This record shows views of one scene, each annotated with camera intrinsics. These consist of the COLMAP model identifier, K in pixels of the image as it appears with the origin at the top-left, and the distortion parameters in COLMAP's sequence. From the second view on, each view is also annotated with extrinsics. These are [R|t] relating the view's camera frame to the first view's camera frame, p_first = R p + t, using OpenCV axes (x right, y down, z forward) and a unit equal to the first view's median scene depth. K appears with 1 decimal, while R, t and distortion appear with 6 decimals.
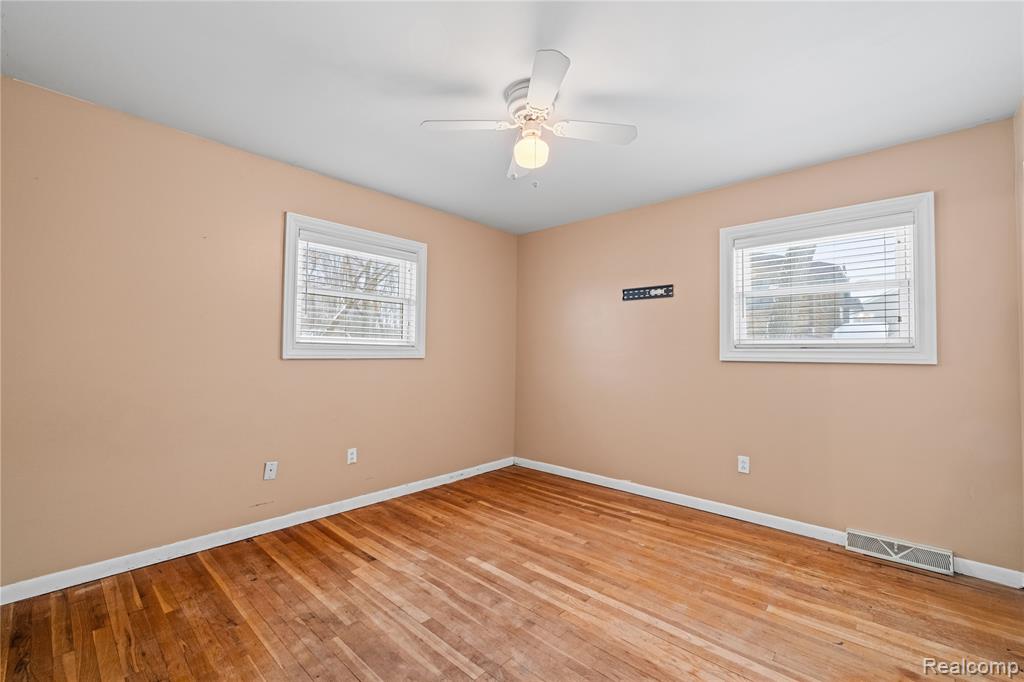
lens RADIAL K [[432.7, 0, 508.6], [0, 432.7, 332.9], [0, 0, 1]] dist [-0.003108, -0.000176]
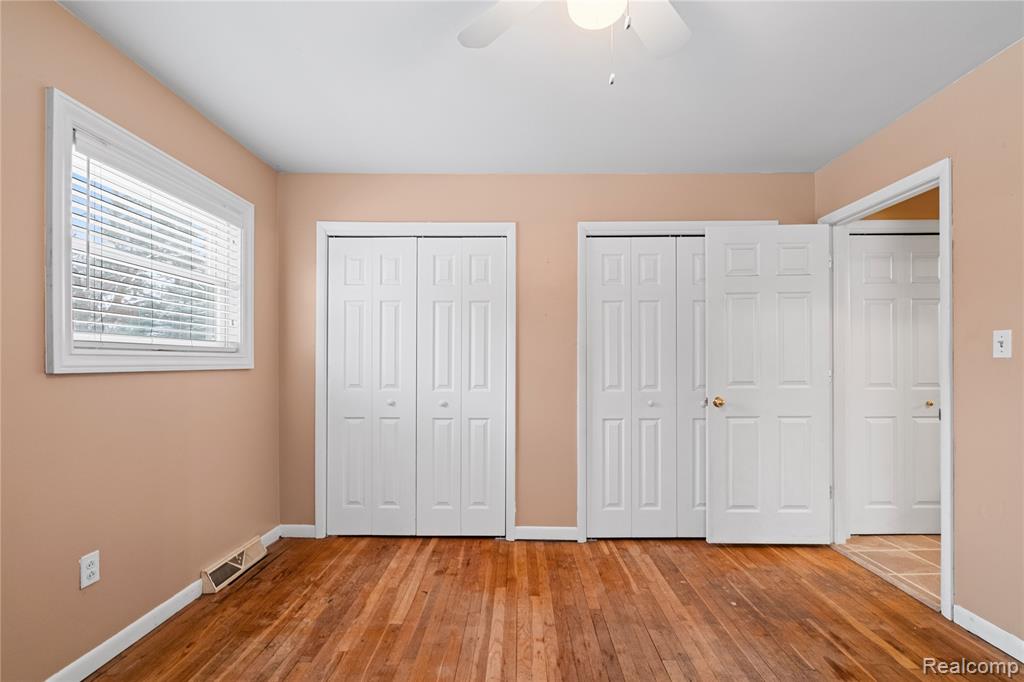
lens RADIAL K [[448.8, 0, 515.5], [0, 448.8, 358.4], [0, 0, 1]] dist [-0.000421, -0.000044]
pose [[-0.678409, -0.003252, 0.734677, -0.269457], [-0.038725, 0.998758, -0.031337, 0.058864], [-0.733663, -0.049710, -0.677693, 1.298736]]
